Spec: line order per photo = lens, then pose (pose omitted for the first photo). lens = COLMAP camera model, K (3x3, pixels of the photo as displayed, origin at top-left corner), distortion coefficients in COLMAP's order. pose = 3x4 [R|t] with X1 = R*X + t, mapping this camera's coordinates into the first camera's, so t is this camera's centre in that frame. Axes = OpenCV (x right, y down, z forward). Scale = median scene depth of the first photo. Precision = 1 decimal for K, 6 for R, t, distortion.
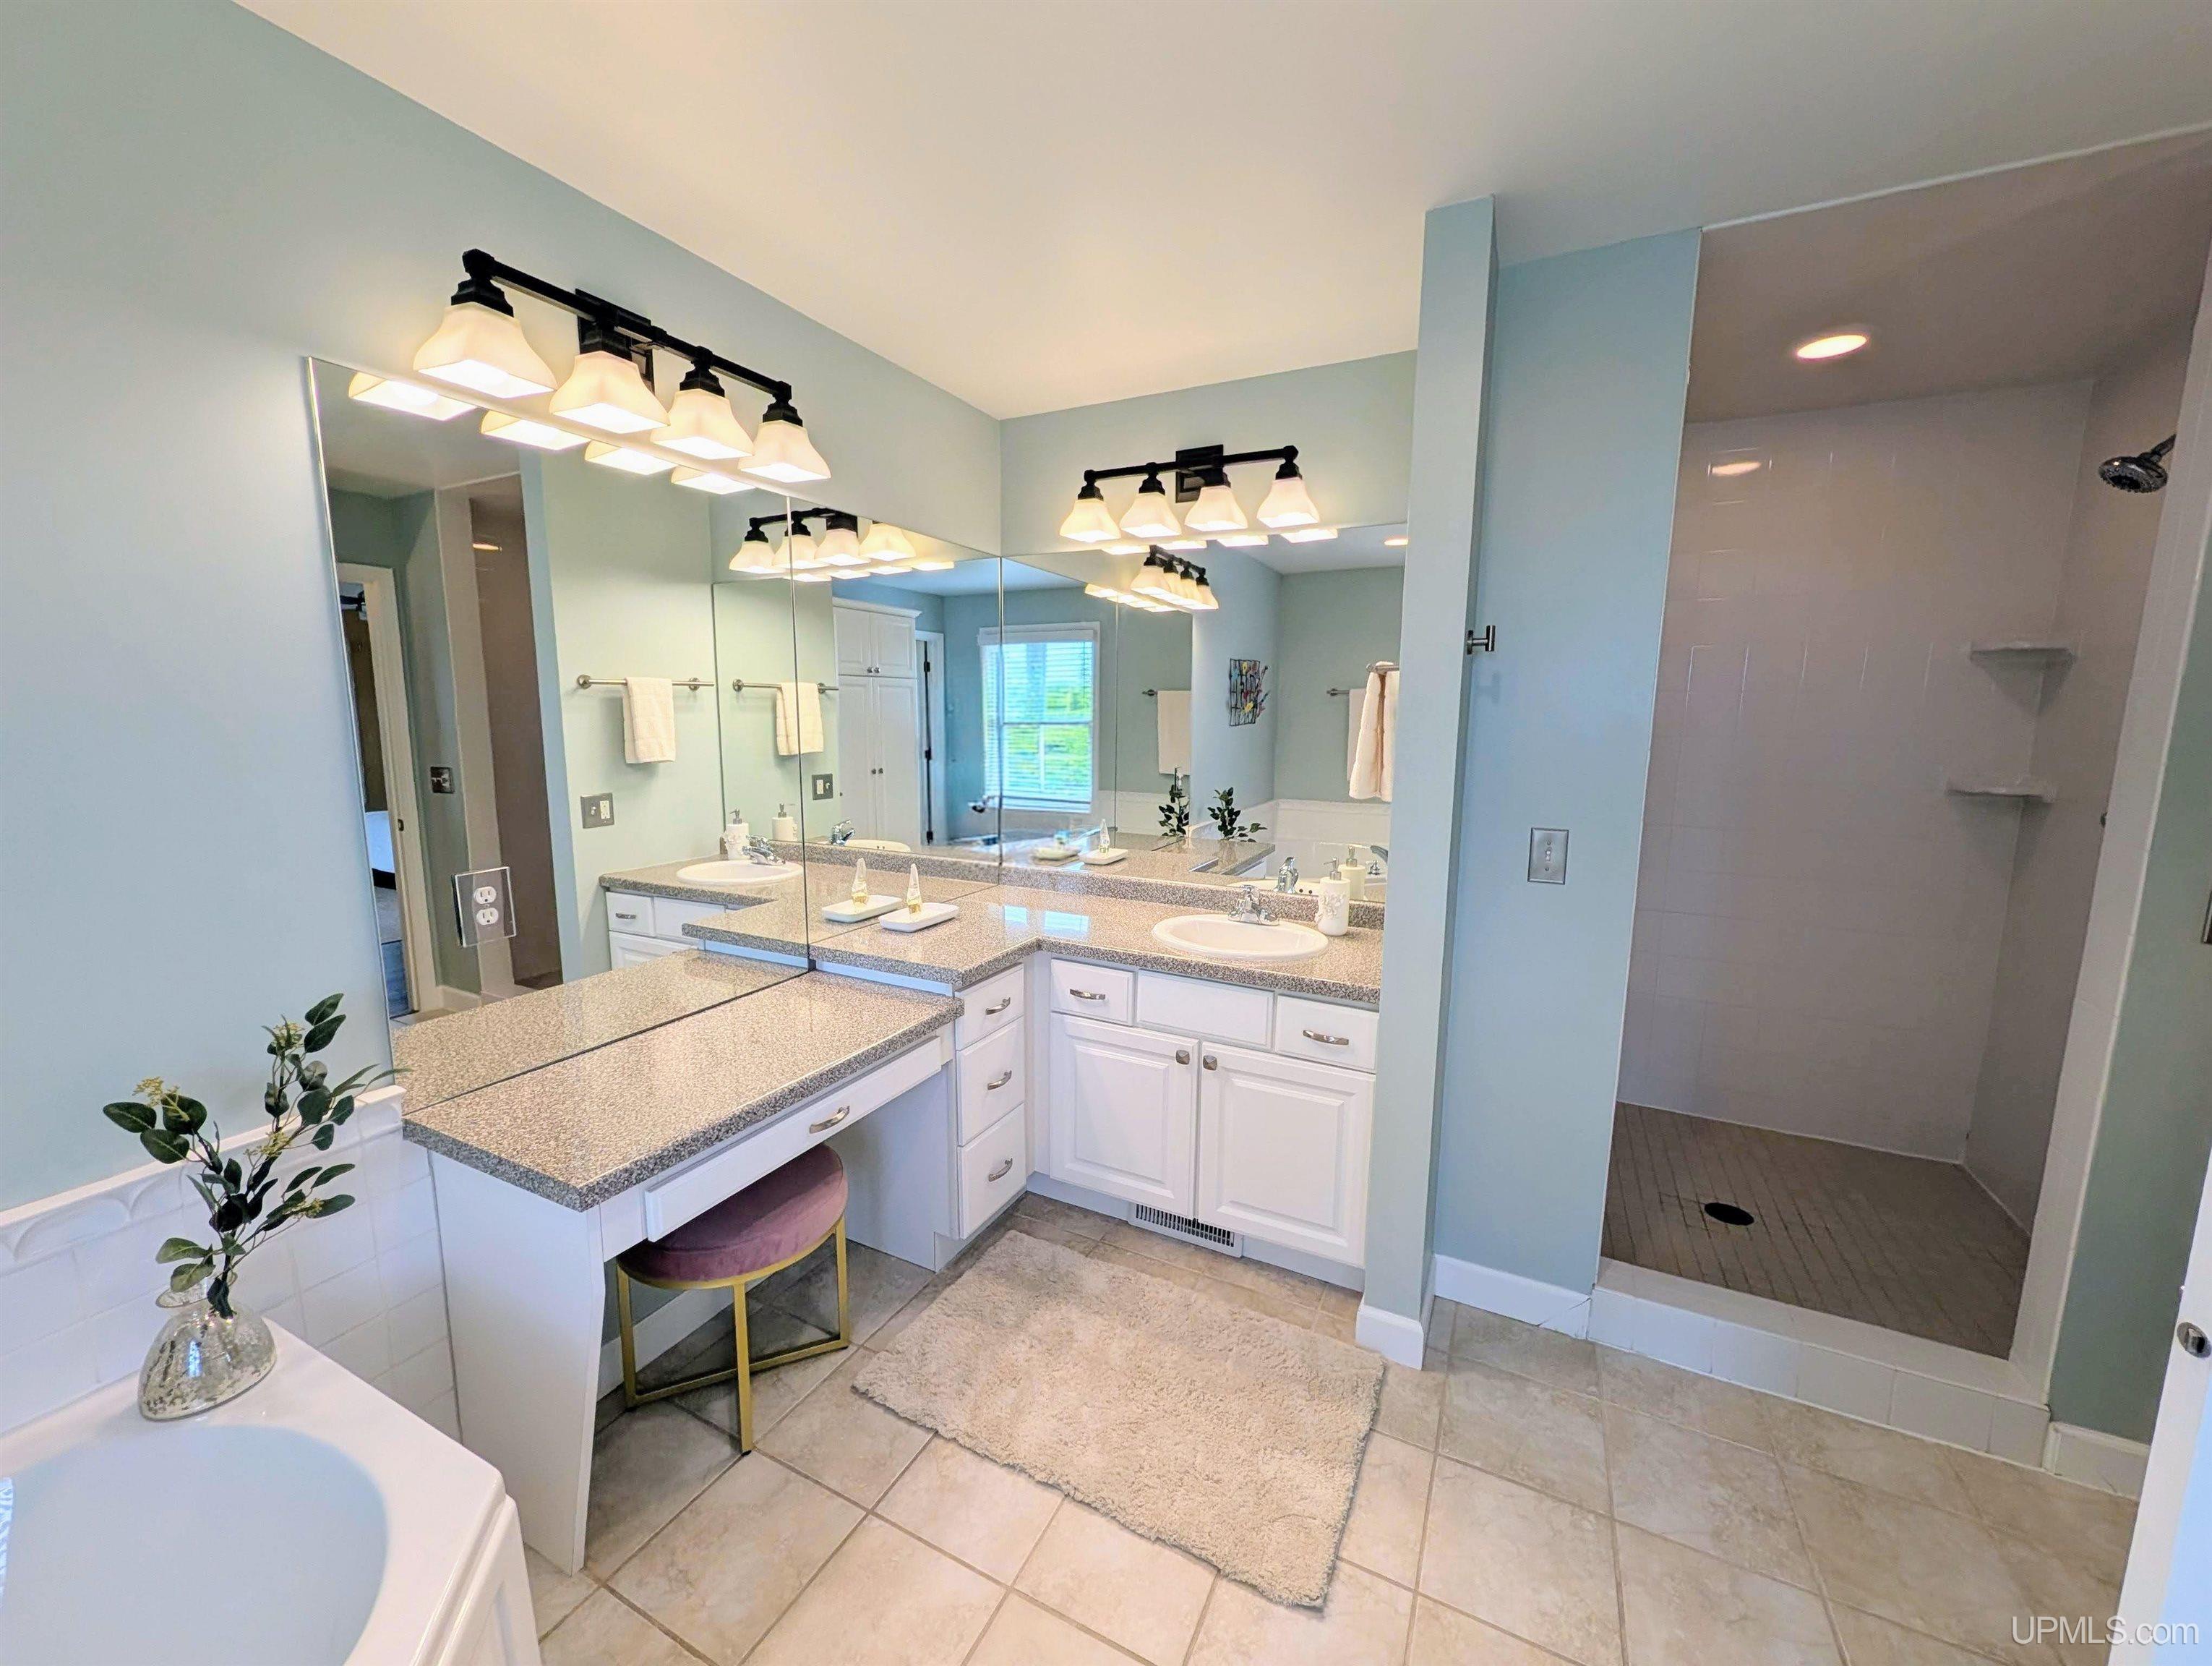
lens RADIAL K [[852.0, 0, 1109.0], [0, 852.0, 829.3], [0, 0, 1]] dist [0.001426, 0.000313]
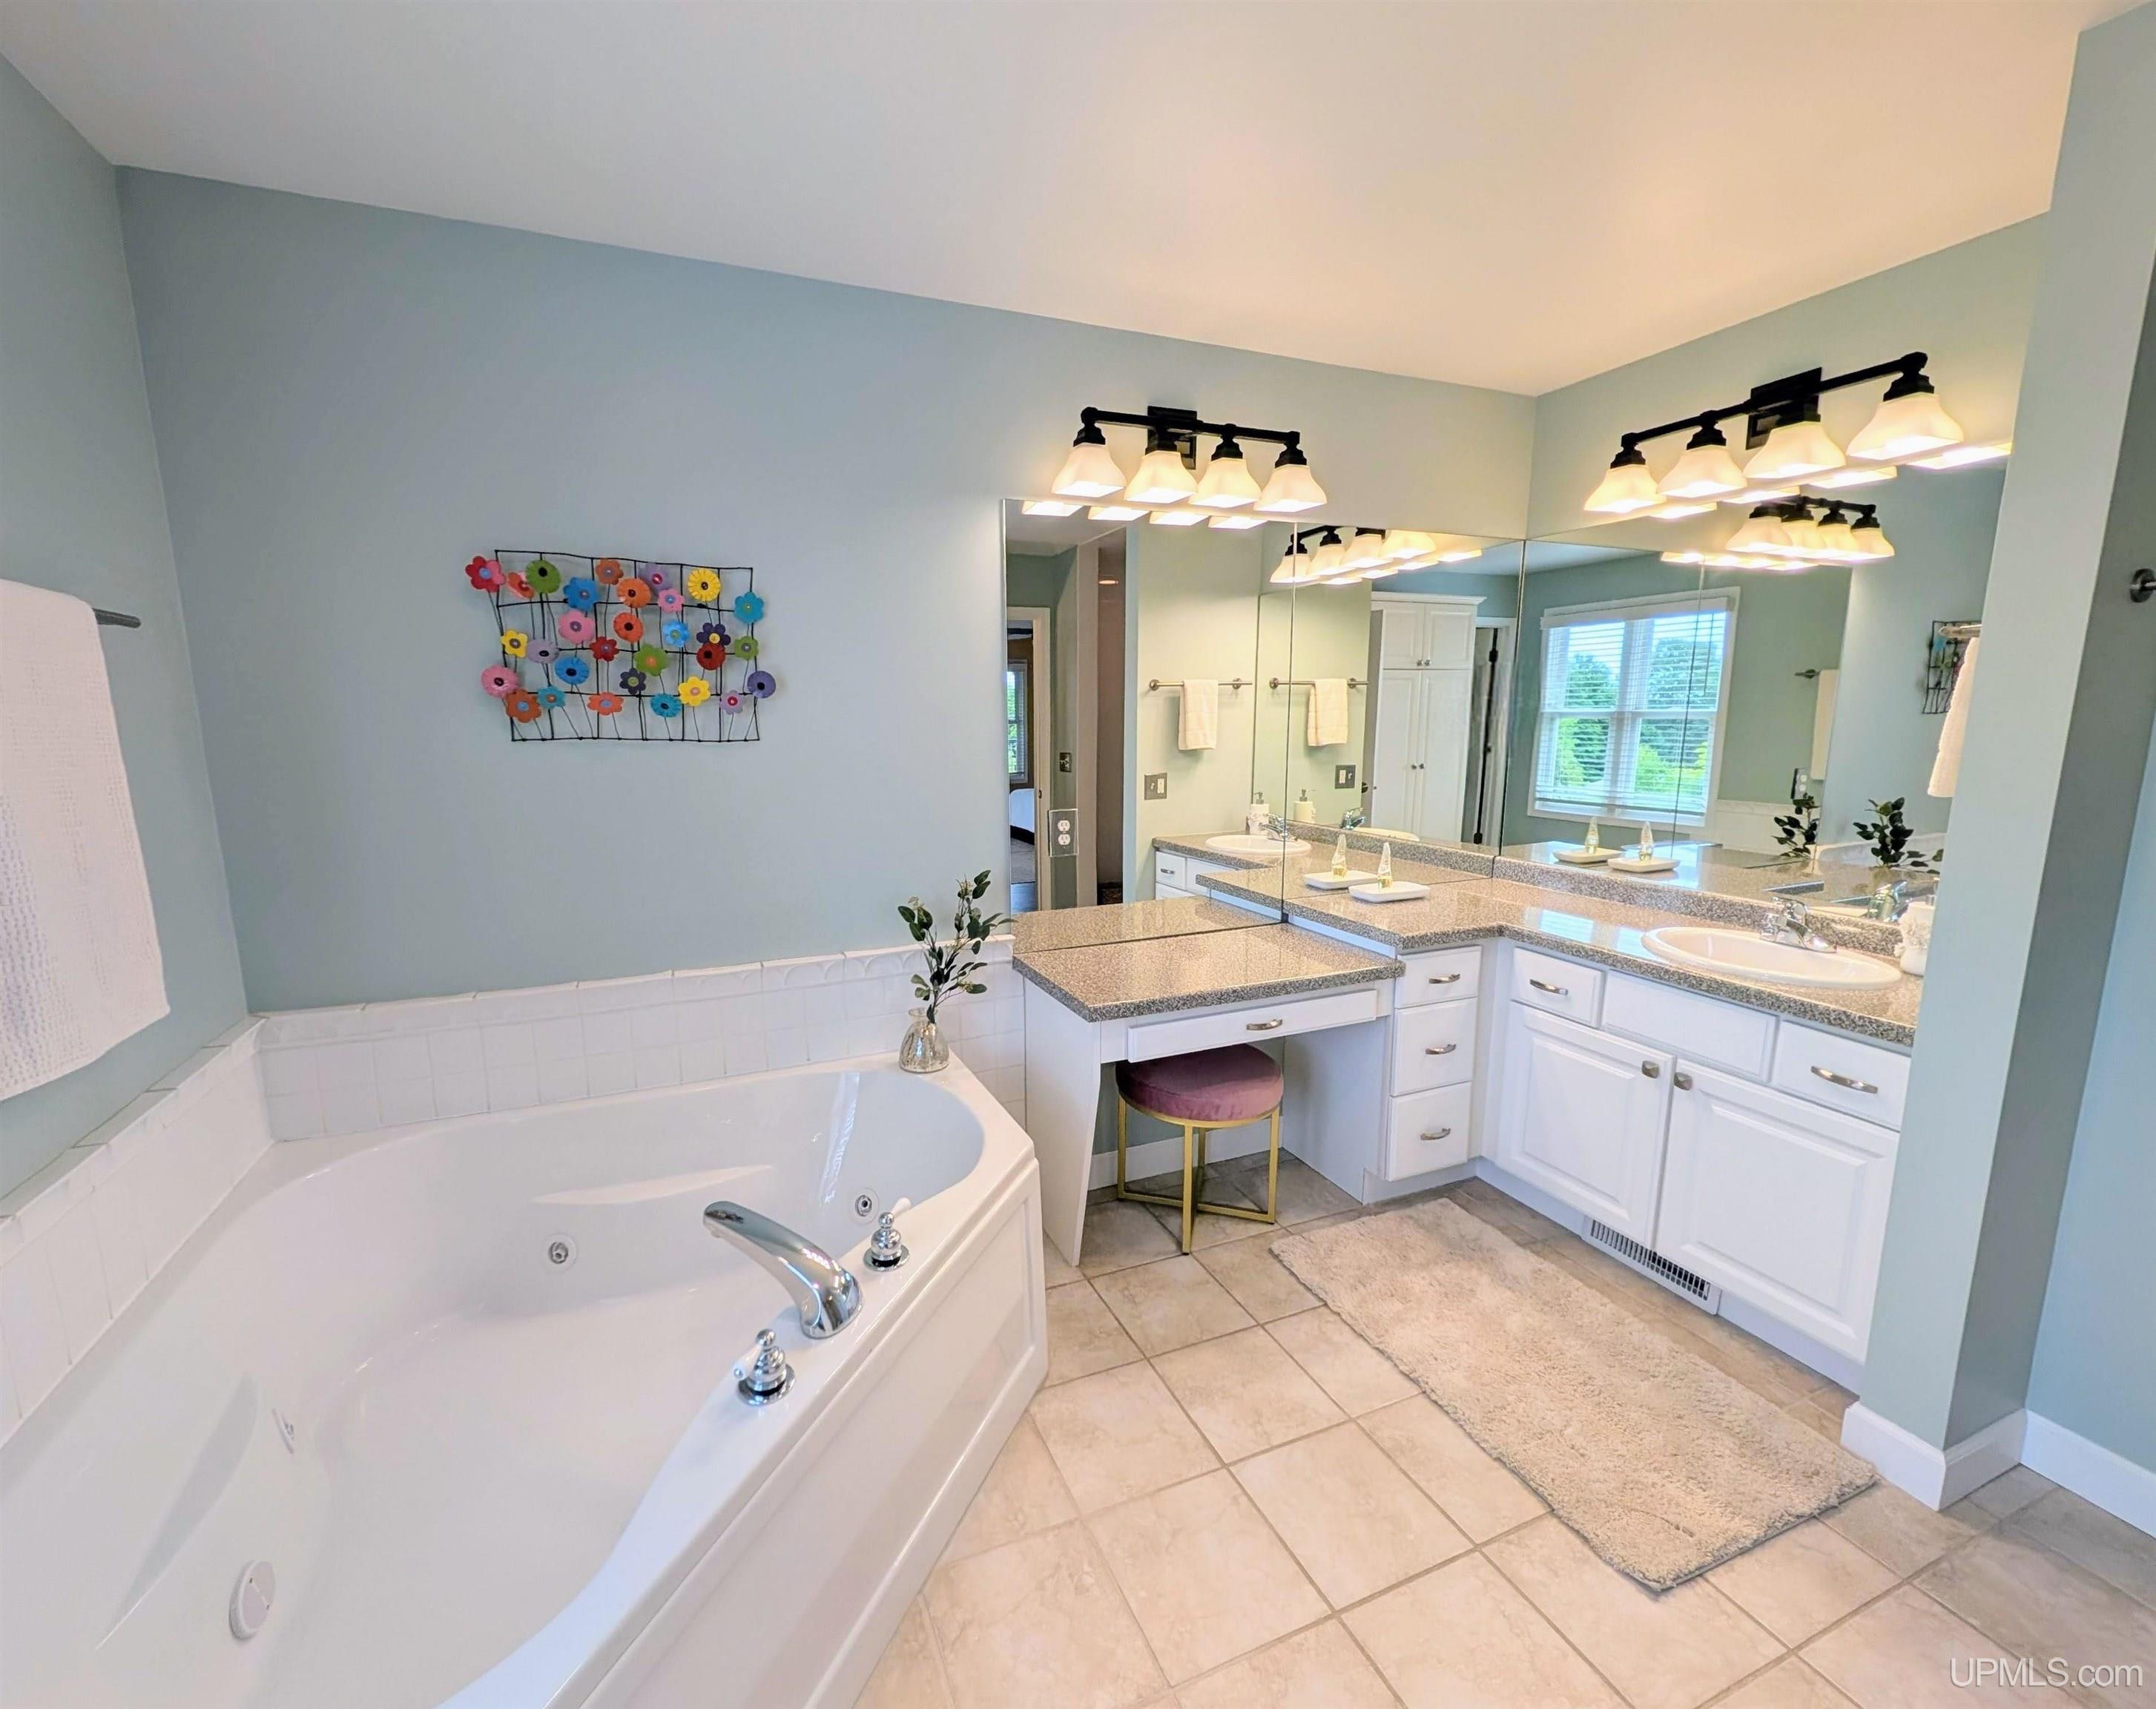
lens RADIAL K [[885.7, 0, 1016.8], [0, 885.7, 855.2], [0, 0, 1]] dist [0.001293, 0.000231]
pose [[0.742286, 0.091953, -0.663744, 0.193544], [-0.075276, 0.995713, 0.053759, 0.035995], [0.665842, 0.010059, 0.746025, -0.178226]]
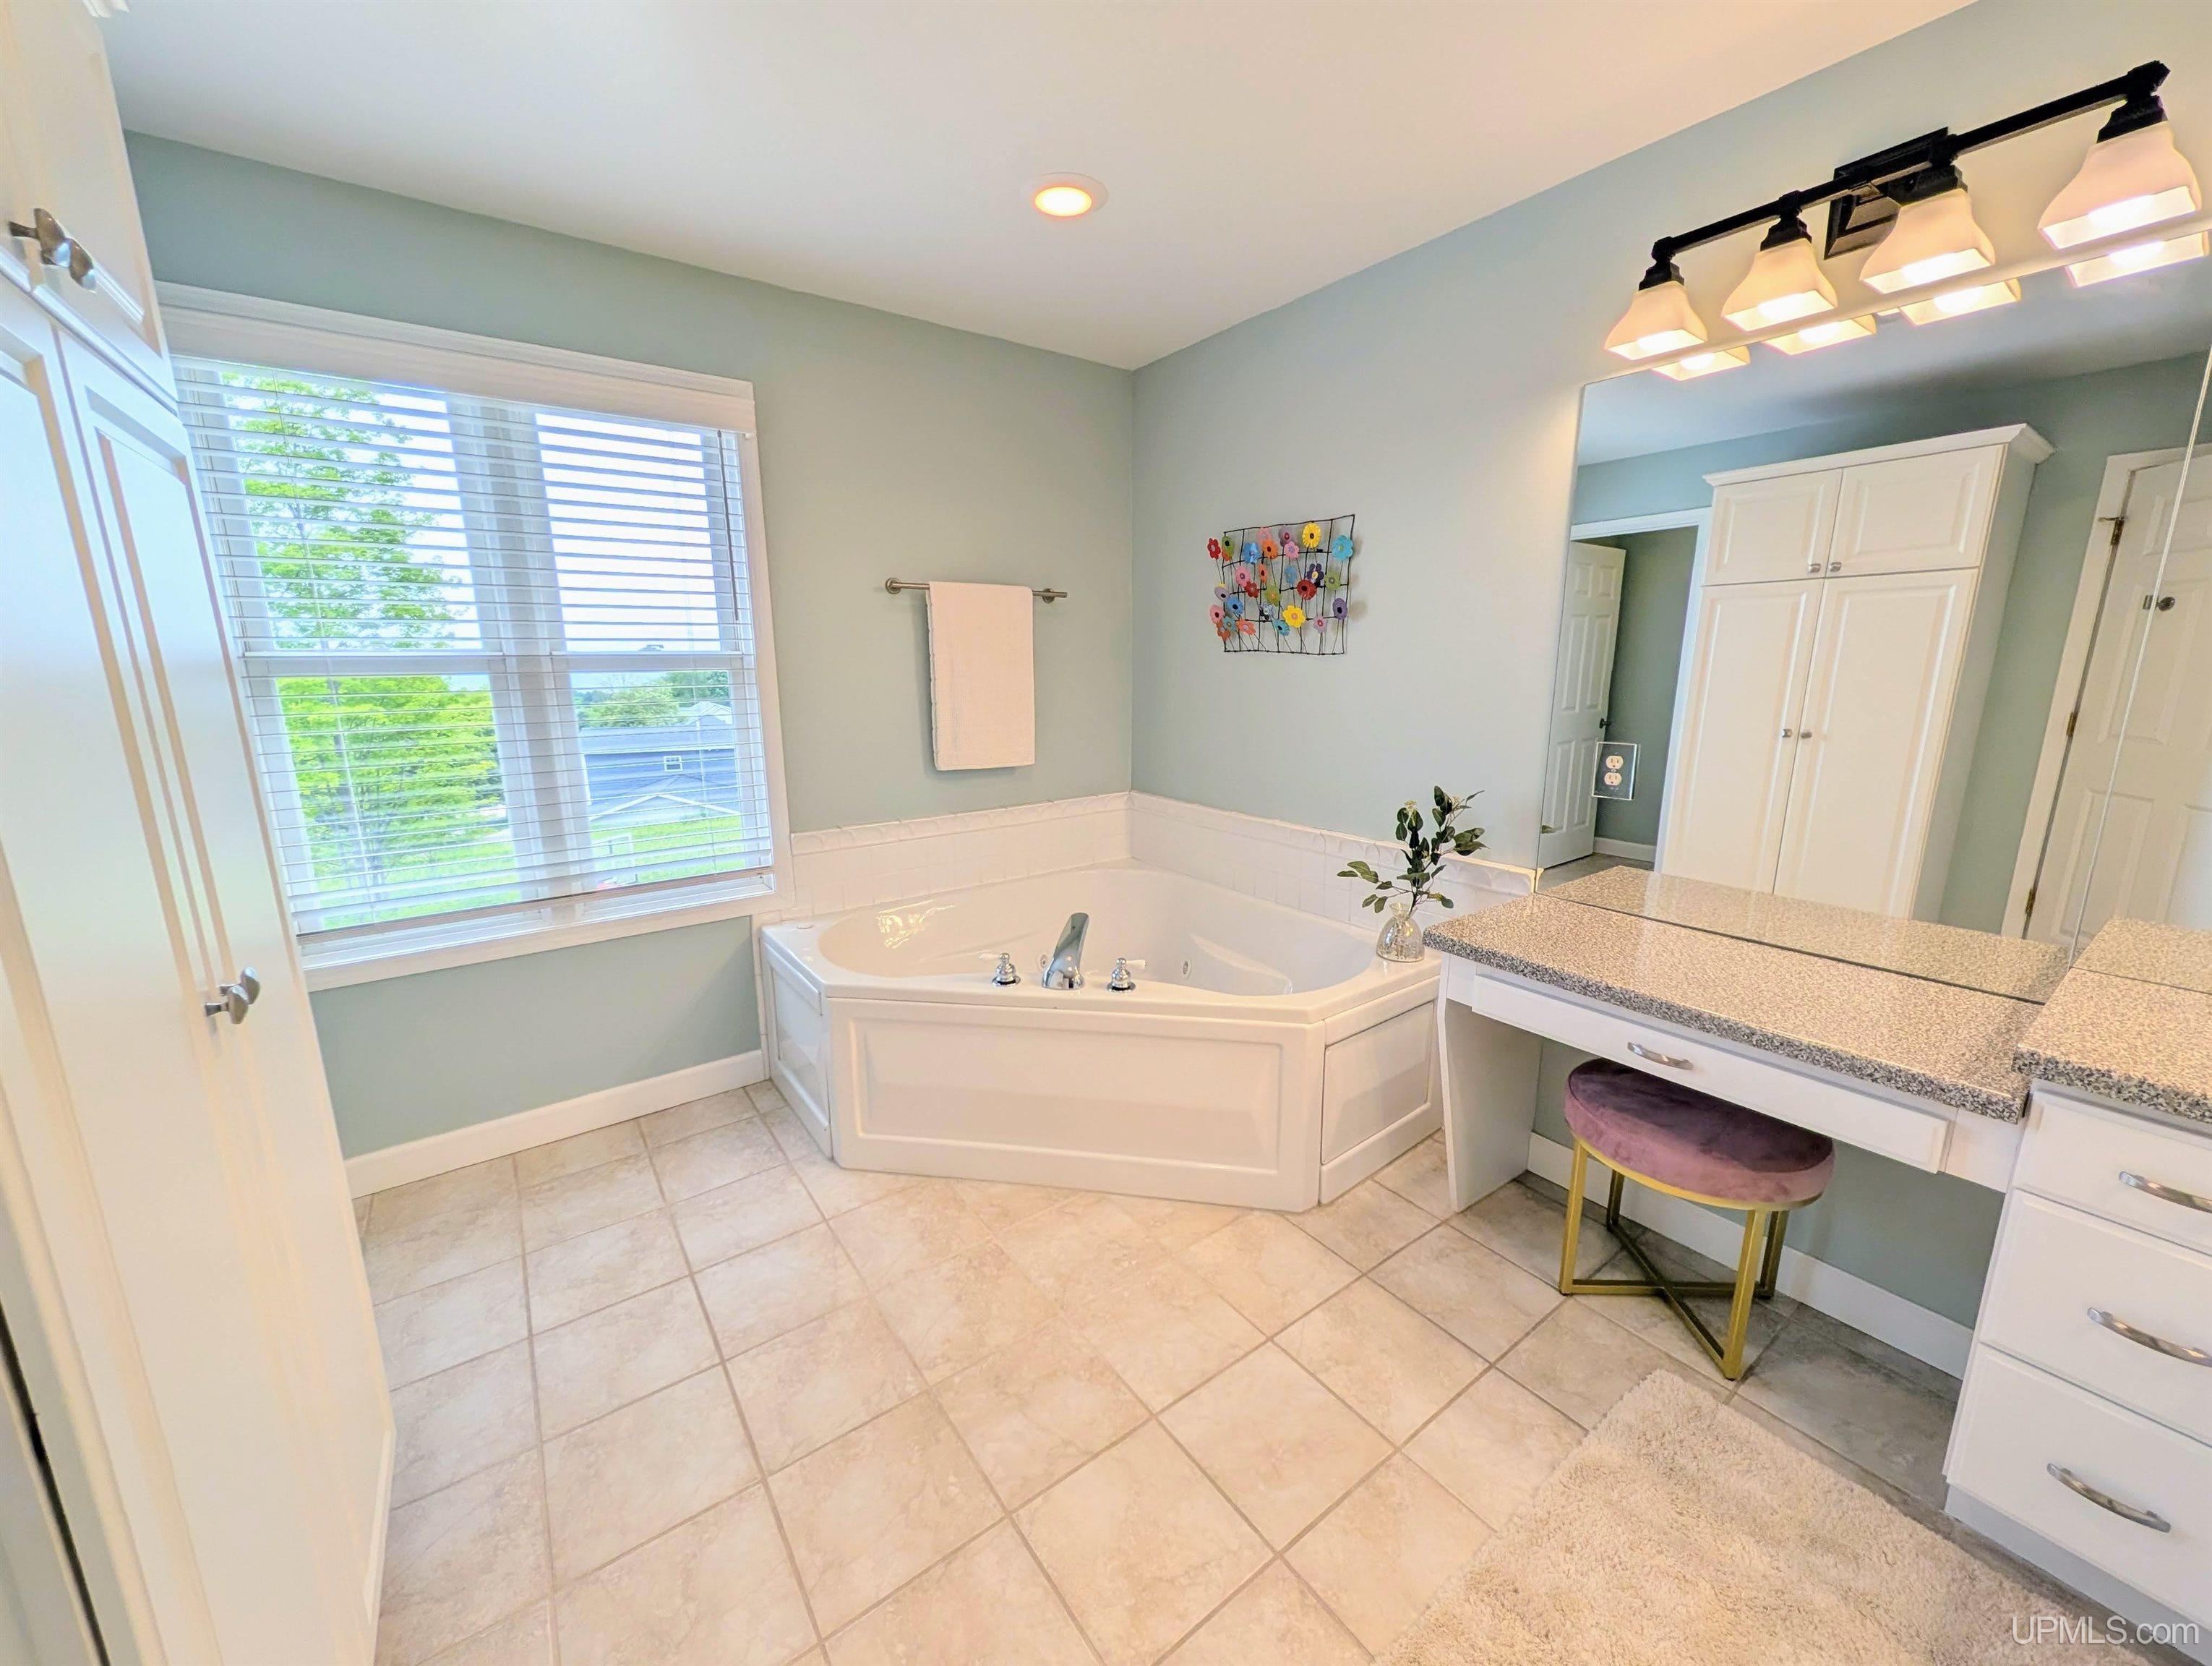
lens RADIAL K [[852.0, 0, 1109.0], [0, 852.0, 829.3], [0, 0, 1]] dist [0.001426, 0.000313]
pose [[-0.459997, 0.170766, -0.871345, 0.545773], [-0.120376, 0.960279, 0.251743, -0.041557], [0.879723, 0.220690, -0.421169, 0.629913]]
